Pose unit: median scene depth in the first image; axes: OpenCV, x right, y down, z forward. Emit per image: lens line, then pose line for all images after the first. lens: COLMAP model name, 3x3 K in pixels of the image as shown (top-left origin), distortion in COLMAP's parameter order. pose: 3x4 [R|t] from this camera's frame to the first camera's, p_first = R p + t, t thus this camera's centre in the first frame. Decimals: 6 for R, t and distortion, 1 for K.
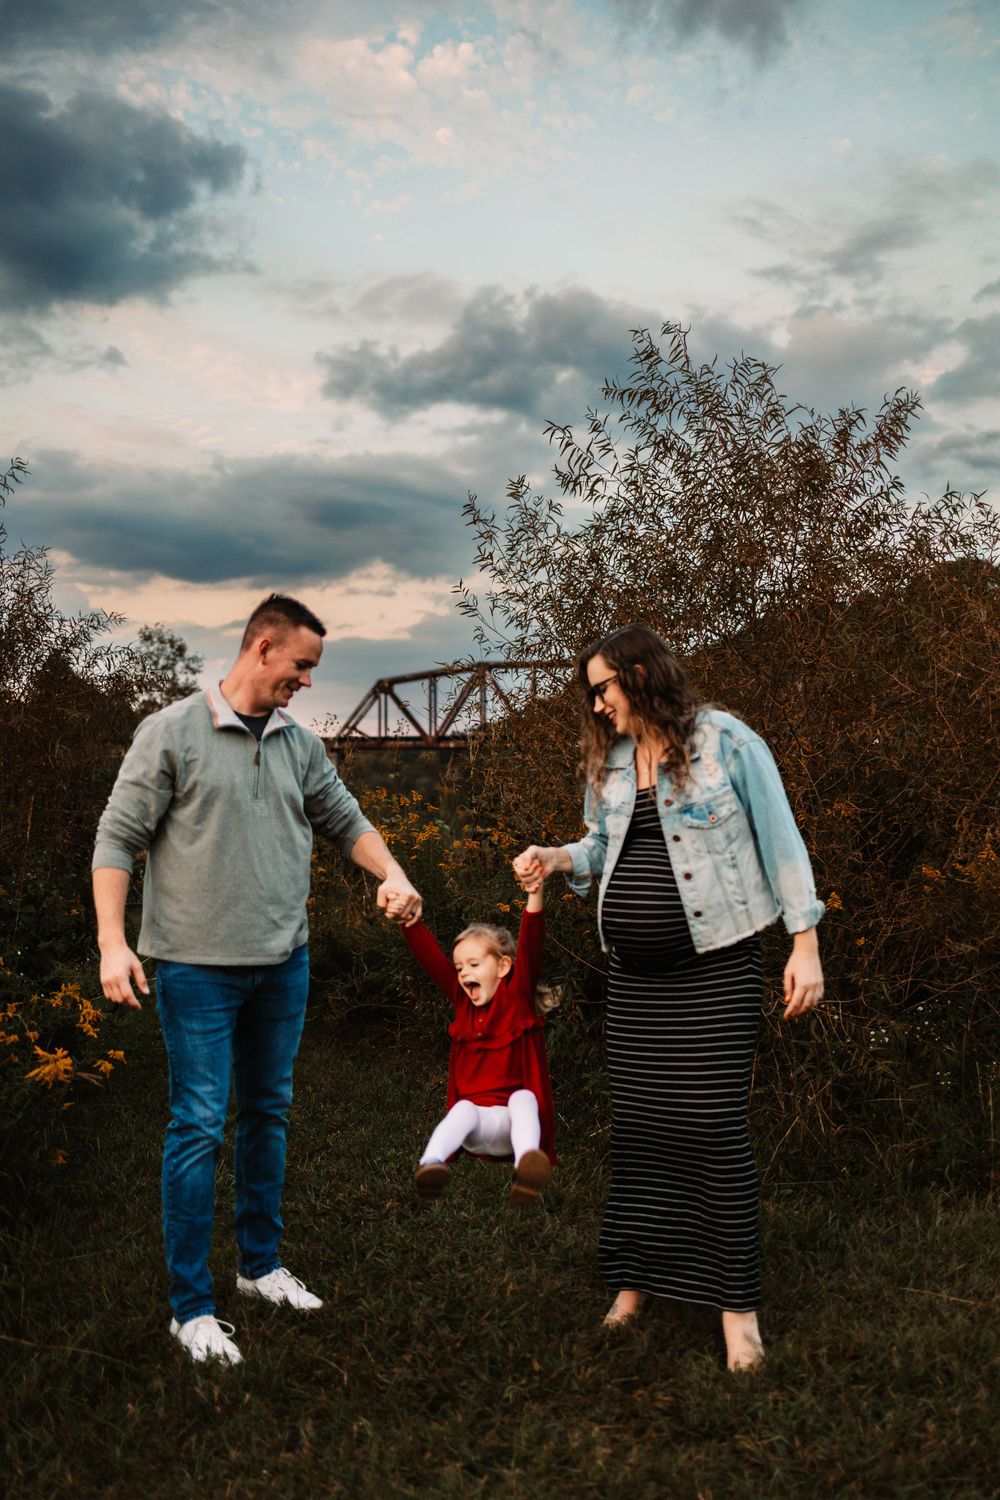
lens RADIAL K [[1483.9, 0, 504.2], [0, 1483.9, 743.4], [0, 0, 1]] dist [-0.008522, 0.000000]
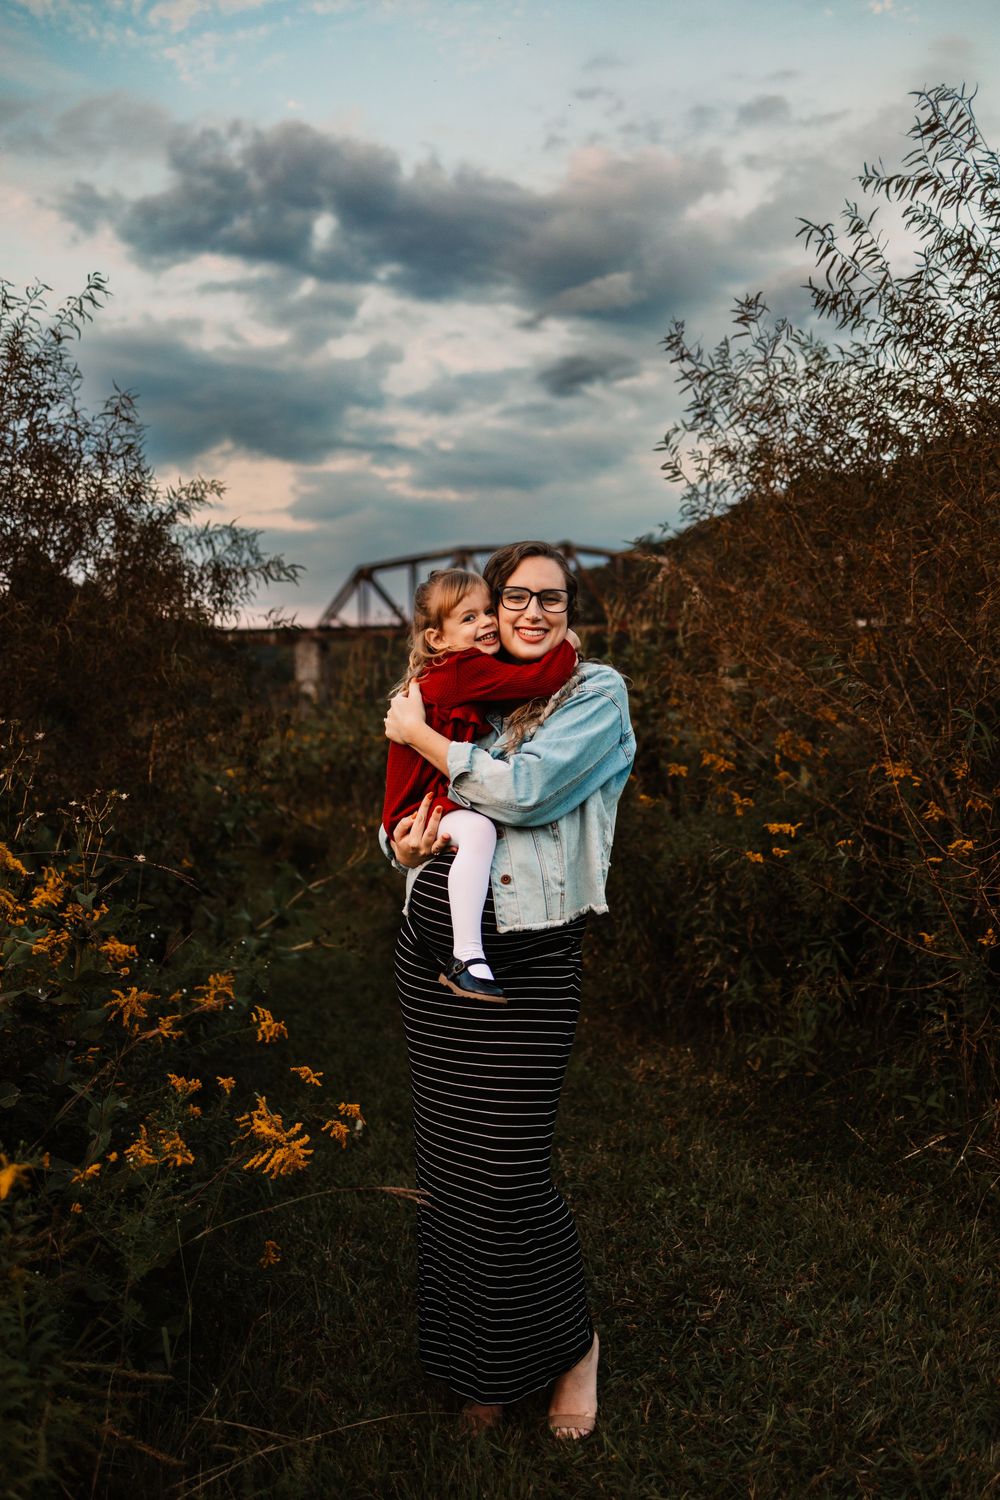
lens RADIAL K [[1483.9, 0, 494.9], [0, 1483.9, 755.6], [0, 0, 1]] dist [-0.008522, 0.000000]
pose [[0.999841, -0.013194, 0.012015, -0.136528], [0.012137, 0.996381, 0.084130, -0.008561], [-0.013082, -0.083971, 0.996382, 0.219945]]
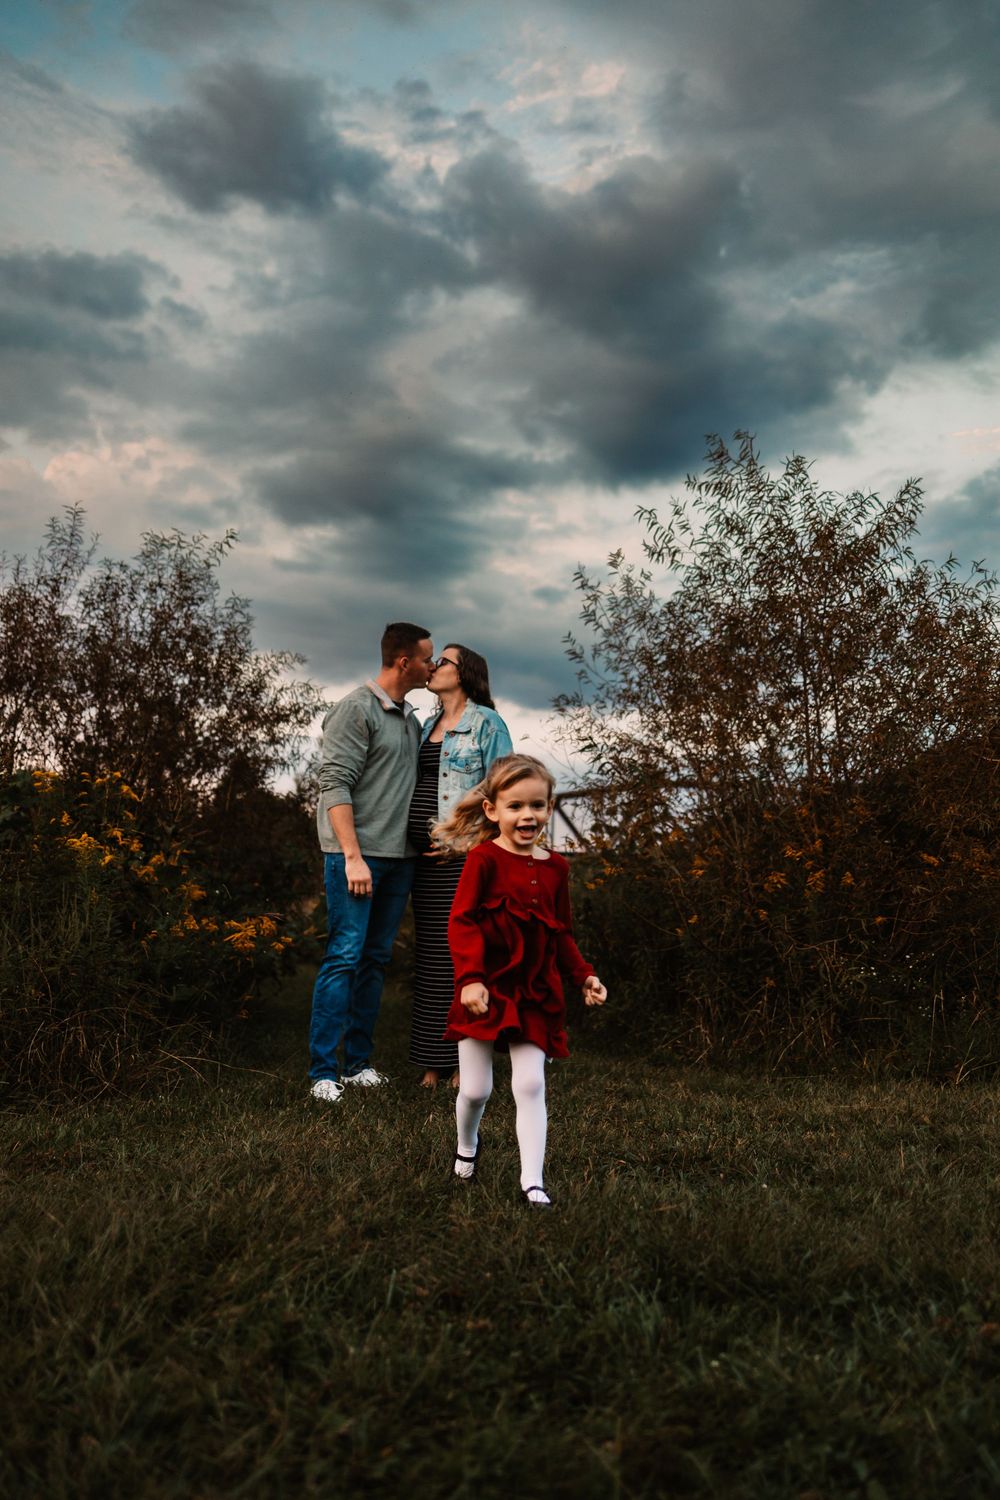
lens RADIAL K [[1483.9, 0, 506.6], [0, 1483.9, 746.6], [0, 0, 1]] dist [-0.008522, 0.000000]
pose [[0.993039, 0.026560, -0.114756, 0.067197], [-0.035878, 0.996156, -0.079912, 0.092626], [0.112192, 0.083473, 0.990174, -0.249909]]
